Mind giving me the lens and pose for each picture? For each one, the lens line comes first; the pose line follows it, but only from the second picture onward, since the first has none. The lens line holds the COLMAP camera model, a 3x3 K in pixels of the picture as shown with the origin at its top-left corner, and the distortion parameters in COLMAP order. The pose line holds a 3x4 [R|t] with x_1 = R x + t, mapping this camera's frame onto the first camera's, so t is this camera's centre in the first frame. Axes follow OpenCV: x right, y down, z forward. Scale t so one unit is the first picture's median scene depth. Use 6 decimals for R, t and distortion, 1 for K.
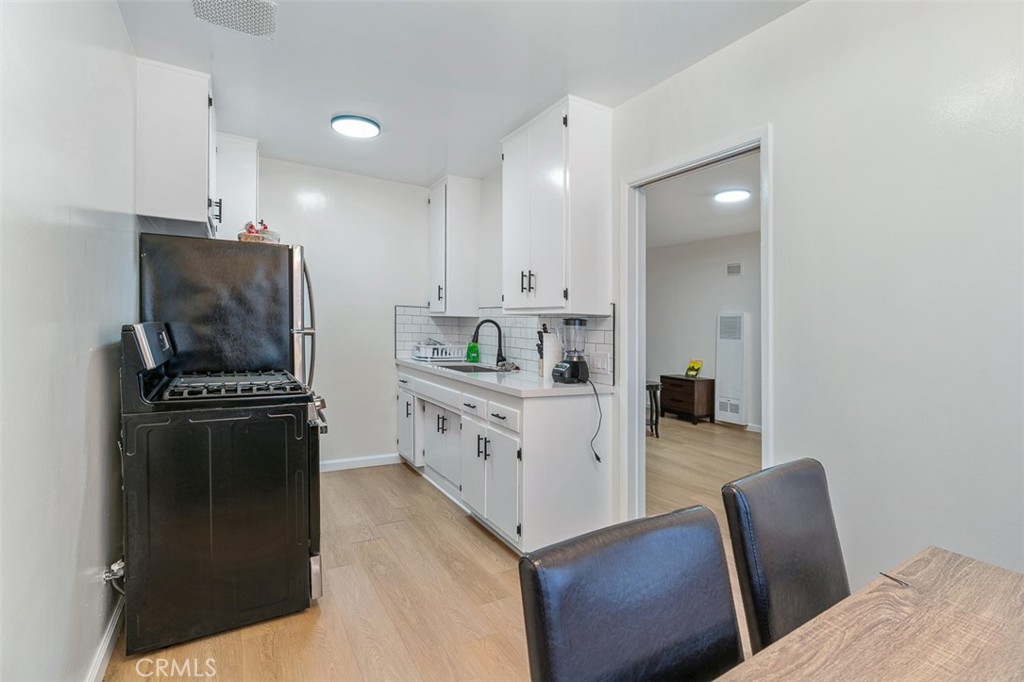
lens RADIAL K [[470.6, 0, 519.1], [0, 470.6, 334.6], [0, 0, 1]] dist [-0.002231, 0.000270]
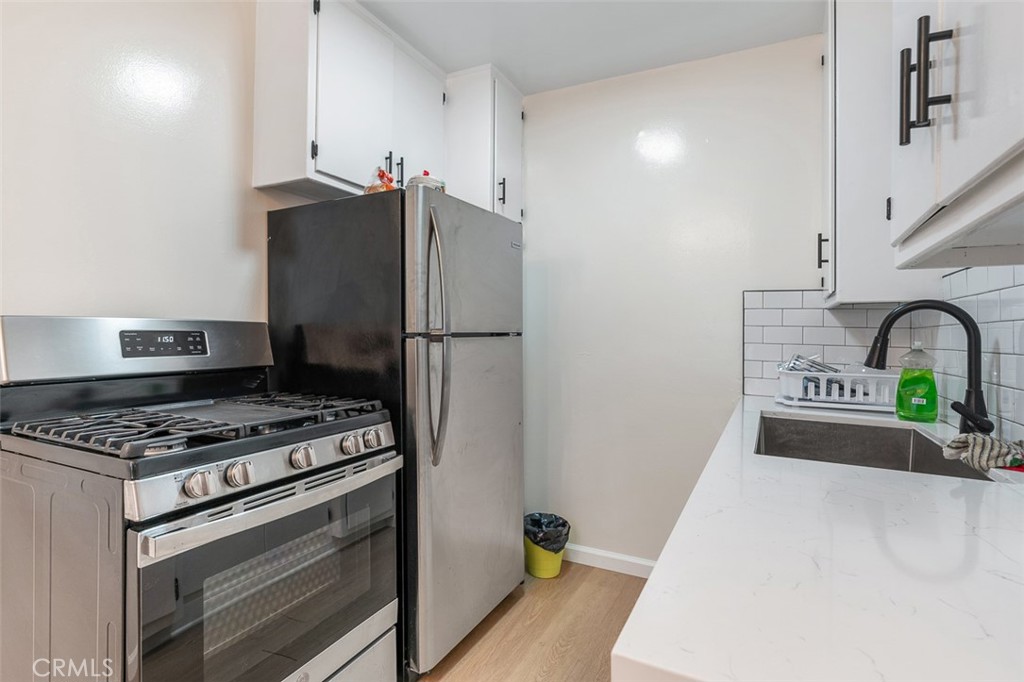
lens RADIAL K [[518.3, 0, 504.7], [0, 518.3, 356.3], [0, 0, 1]] dist [-0.020218, 0.000799]
pose [[0.531980, 0.013043, -0.846656, 0.077565], [-0.006609, 0.999915, 0.011251, 0.004990], [0.846731, -0.000390, 0.532021, 0.502194]]
